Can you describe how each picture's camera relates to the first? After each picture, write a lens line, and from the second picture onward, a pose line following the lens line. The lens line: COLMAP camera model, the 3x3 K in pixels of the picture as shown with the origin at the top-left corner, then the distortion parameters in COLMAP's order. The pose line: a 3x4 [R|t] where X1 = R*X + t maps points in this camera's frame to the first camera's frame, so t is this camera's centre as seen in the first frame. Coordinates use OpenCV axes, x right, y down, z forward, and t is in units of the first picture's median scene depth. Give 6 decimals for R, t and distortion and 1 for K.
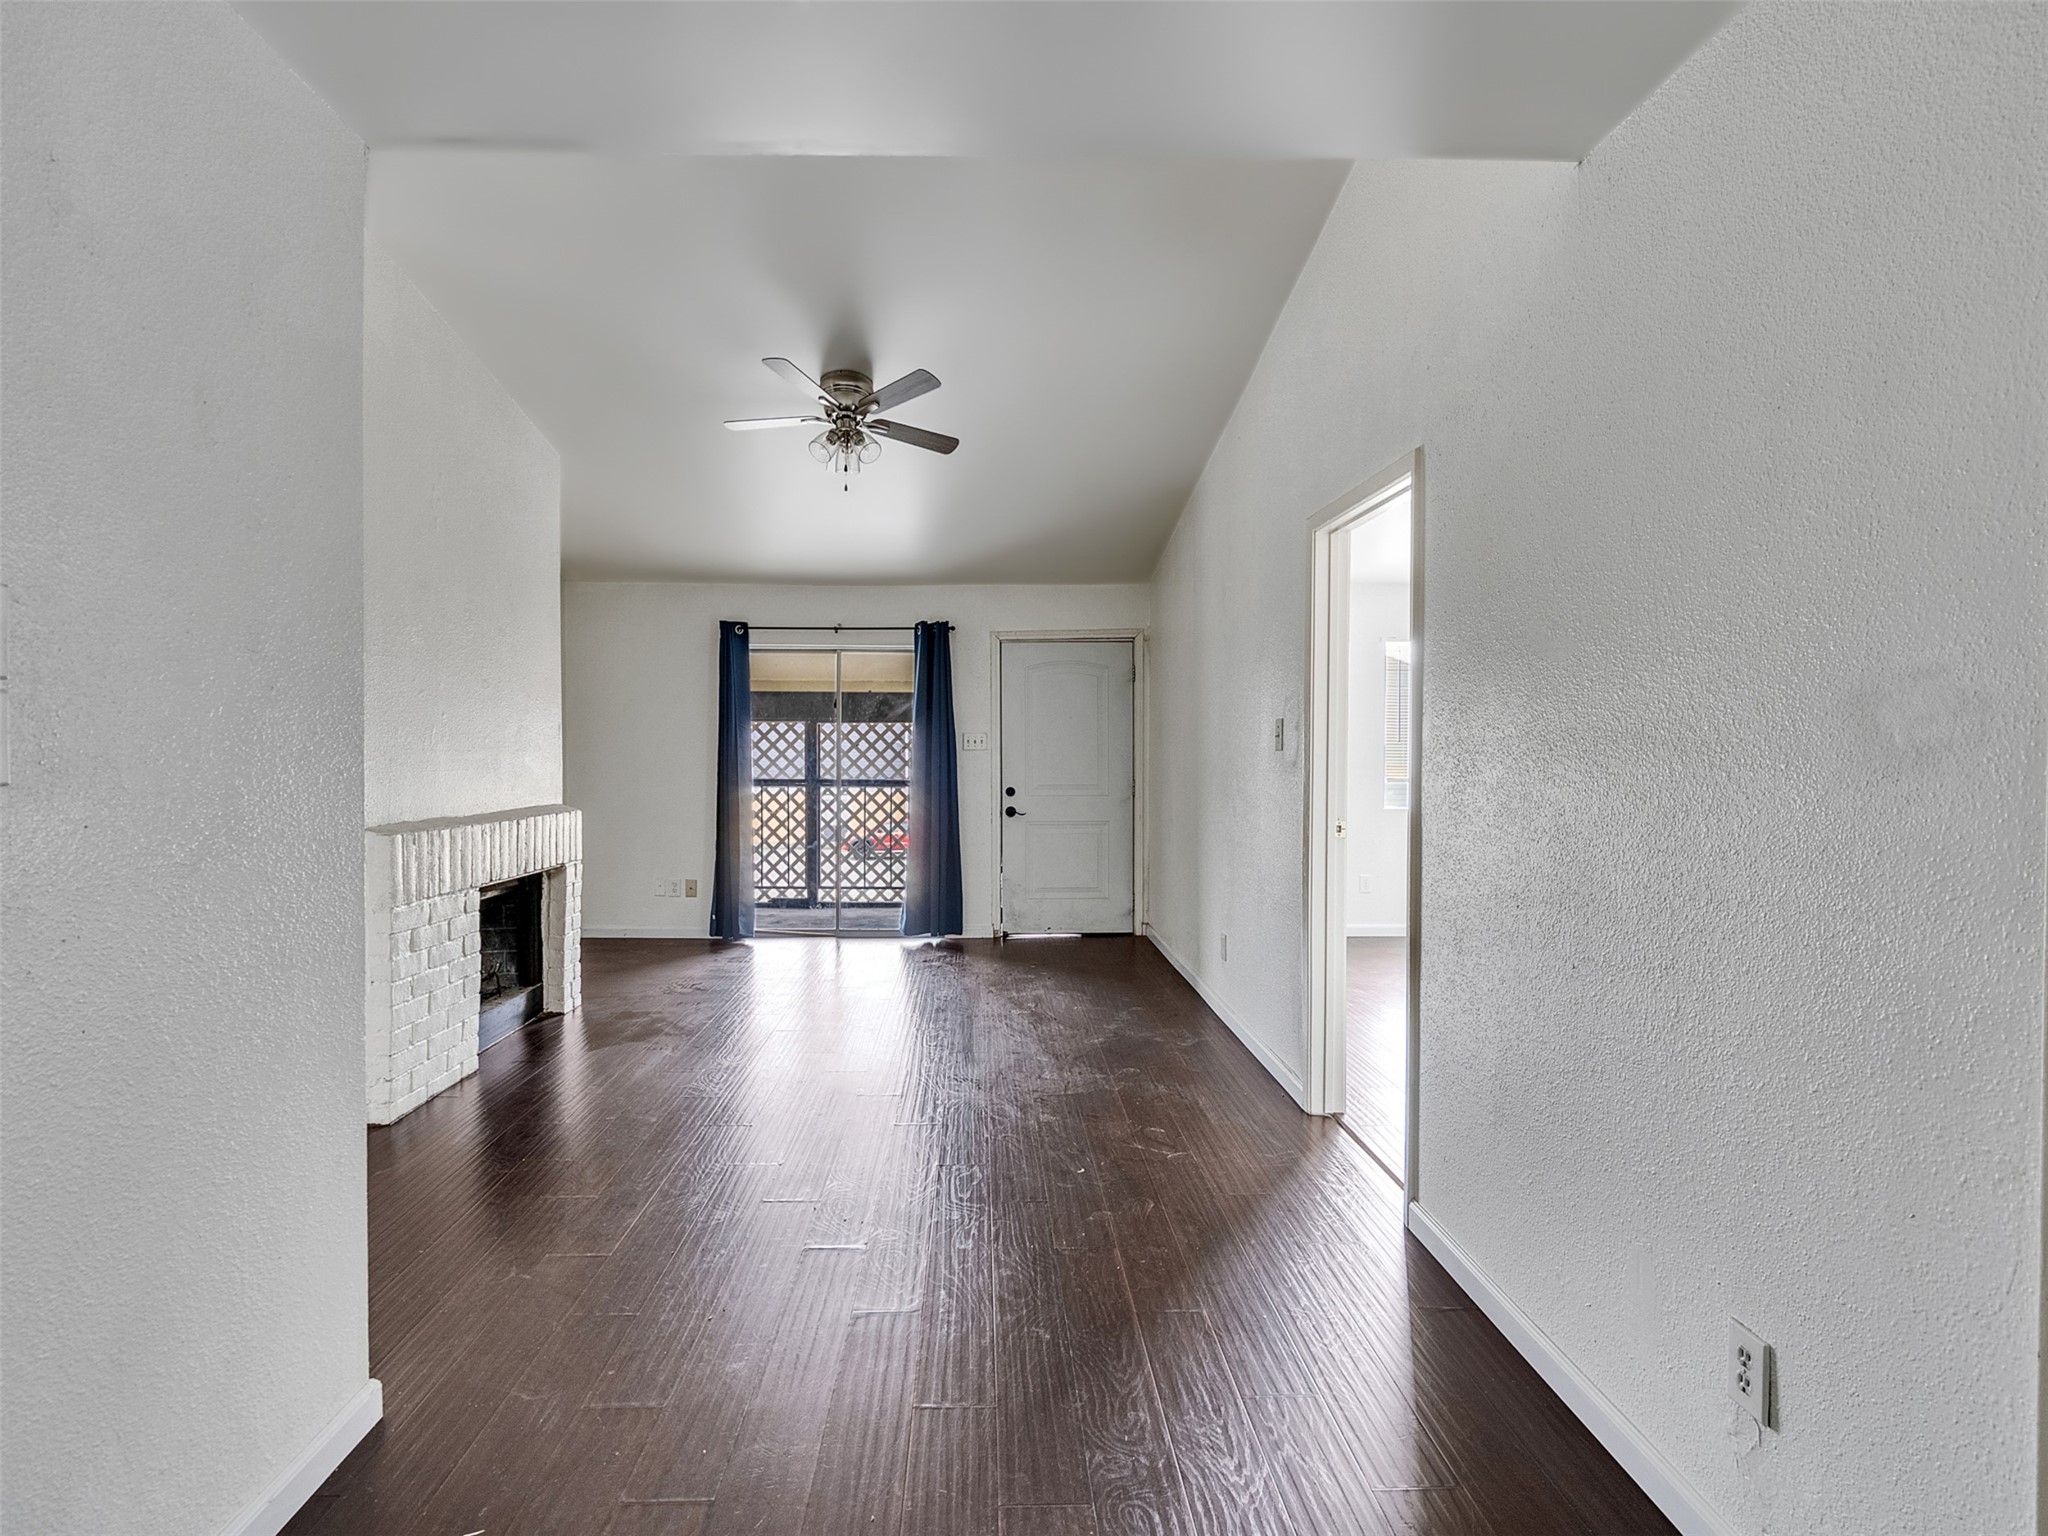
lens RADIAL K [[1060.2, 0, 1018.0], [0, 1060.2, 764.7], [0, 0, 1]] dist [-0.006000, 0.002993]
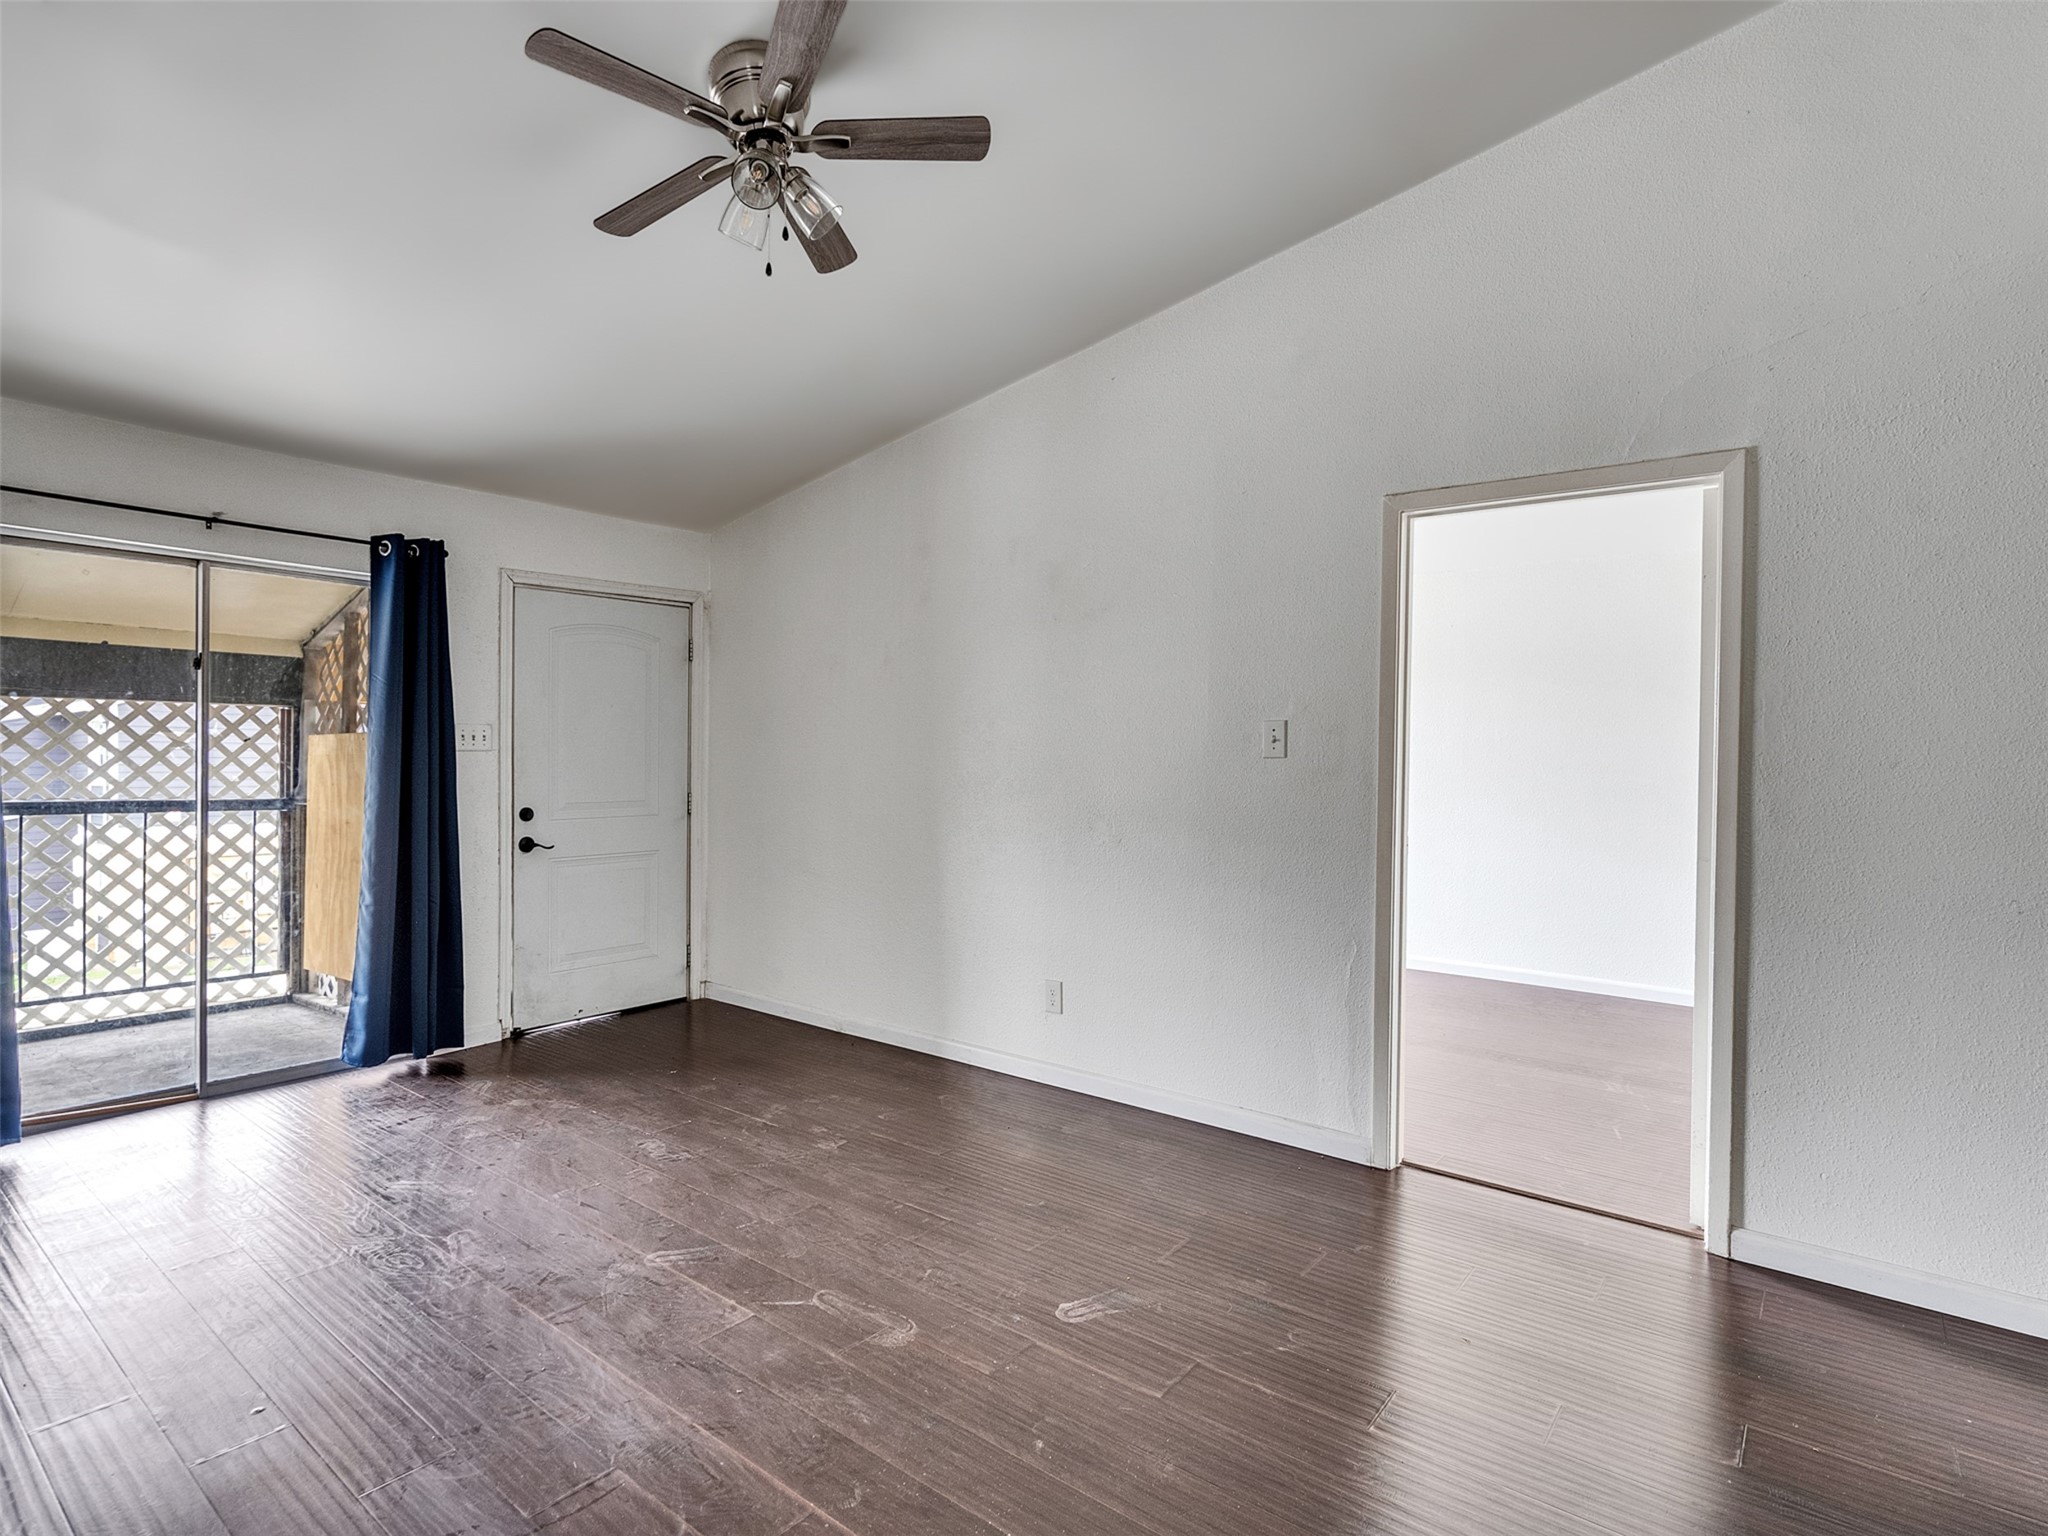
lens RADIAL K [[1060.2, 0, 1010.4], [0, 1060.2, 766.3], [0, 0, 1]] dist [-0.006000, 0.002993]
pose [[0.649356, 0.001058, 0.760483, -0.313463], [0.003120, 0.999987, -0.004055, -0.000523], [-0.760478, 0.005006, 0.649345, 0.342657]]
